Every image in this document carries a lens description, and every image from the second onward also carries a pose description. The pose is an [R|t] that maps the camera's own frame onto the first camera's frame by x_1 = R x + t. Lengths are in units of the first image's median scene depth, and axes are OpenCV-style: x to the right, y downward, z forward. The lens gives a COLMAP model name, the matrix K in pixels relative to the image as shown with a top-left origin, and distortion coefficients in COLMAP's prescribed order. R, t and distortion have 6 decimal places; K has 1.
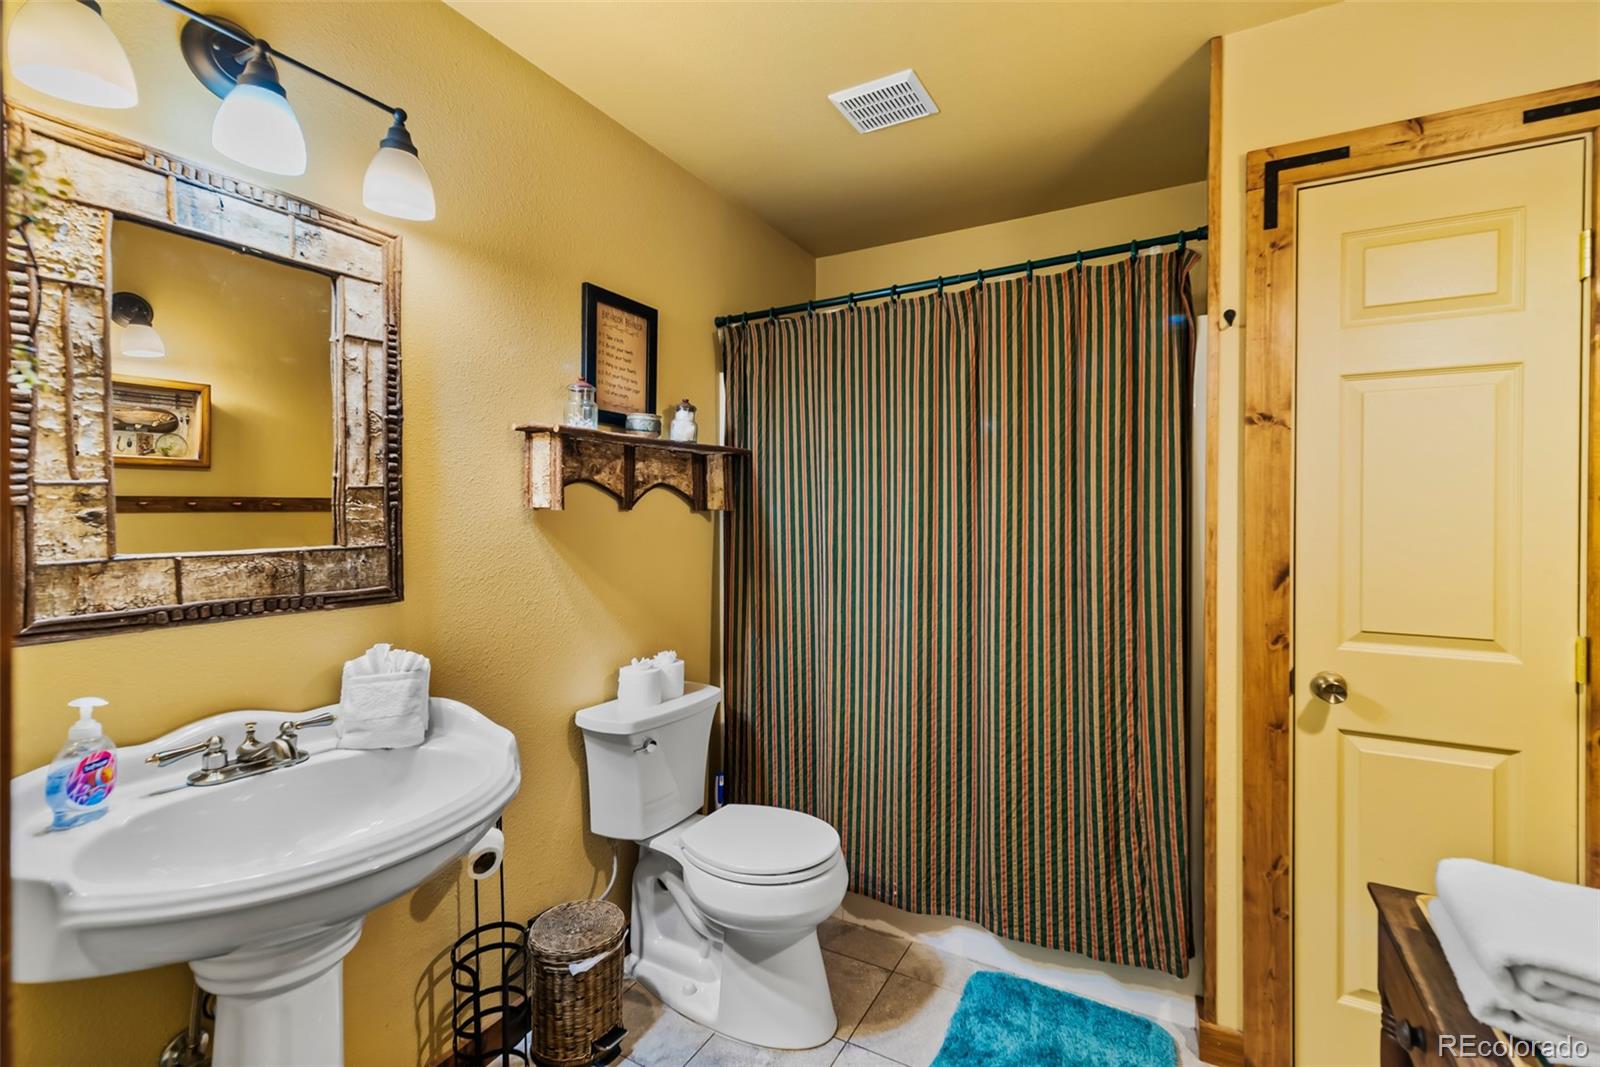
lens RADIAL K [[681.4, 0, 803.7], [0, 681.4, 523.4], [0, 0, 1]] dist [0.000361, 0.000067]
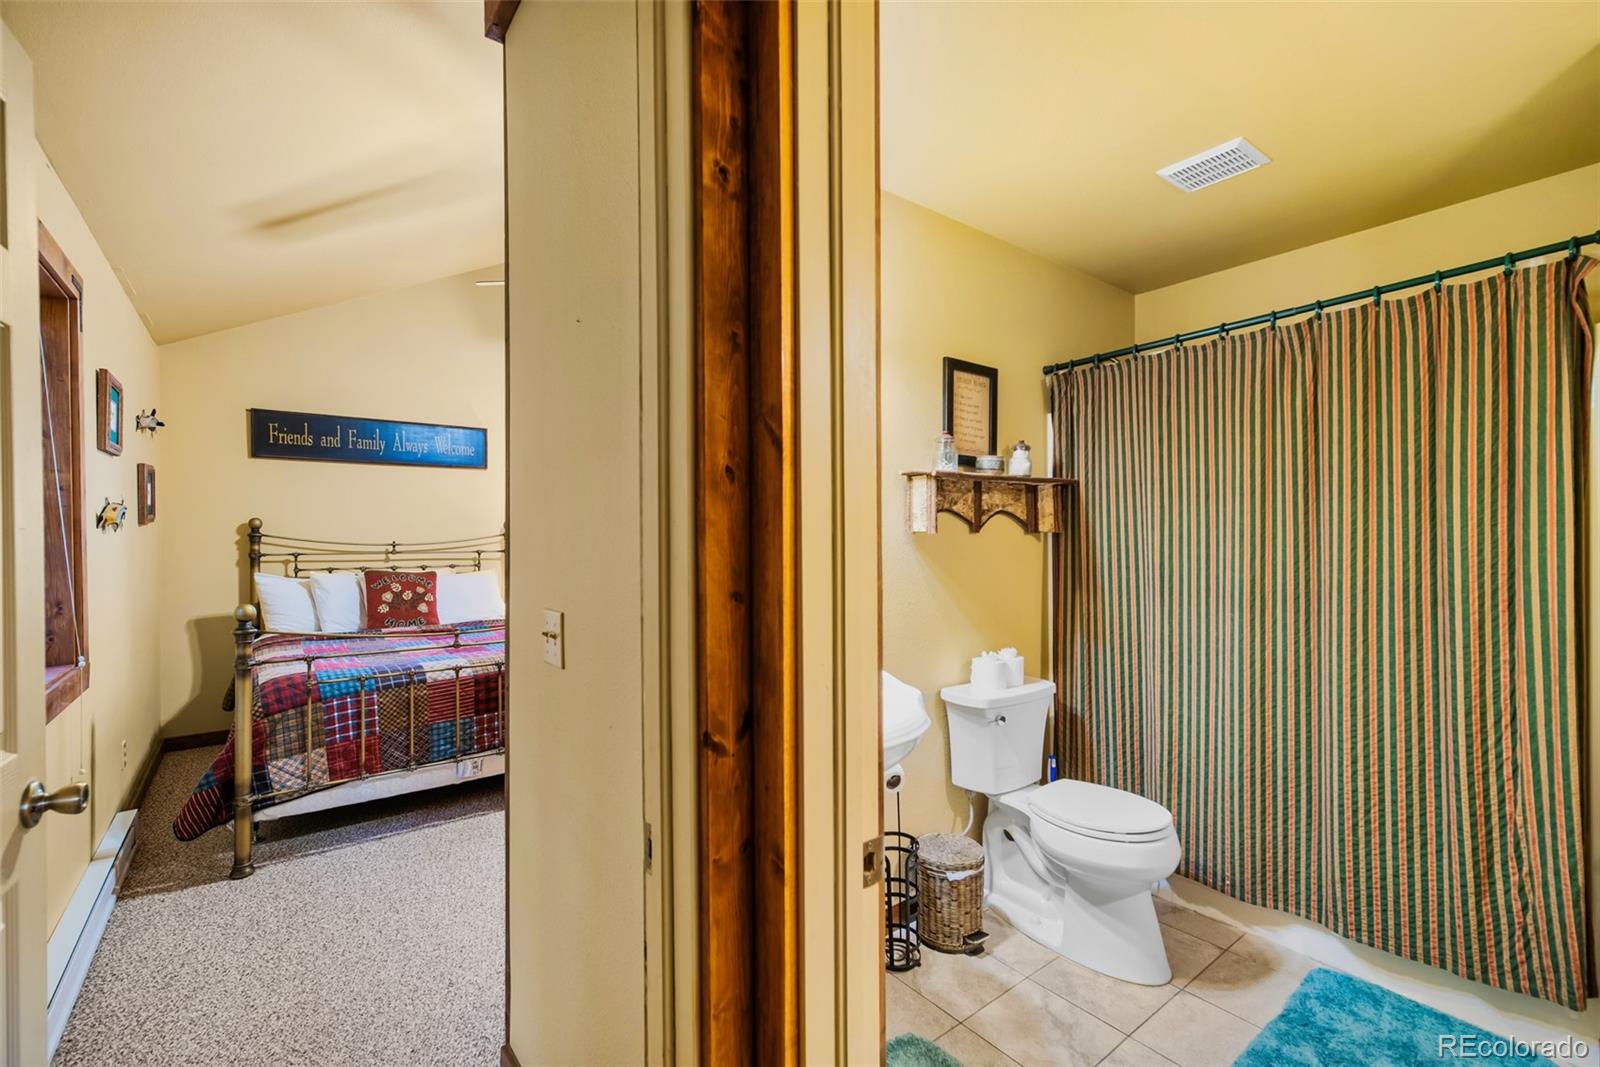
lens RADIAL K [[691.5, 0, 801.3], [0, 691.5, 540.3], [0, 0, 1]] dist [0.004866, 0.000476]
pose [[0.919487, -0.004363, -0.393096, -0.056672], [0.001834, 0.999975, -0.006810, 0.002172], [0.393116, 0.005540, 0.919472, -0.303836]]
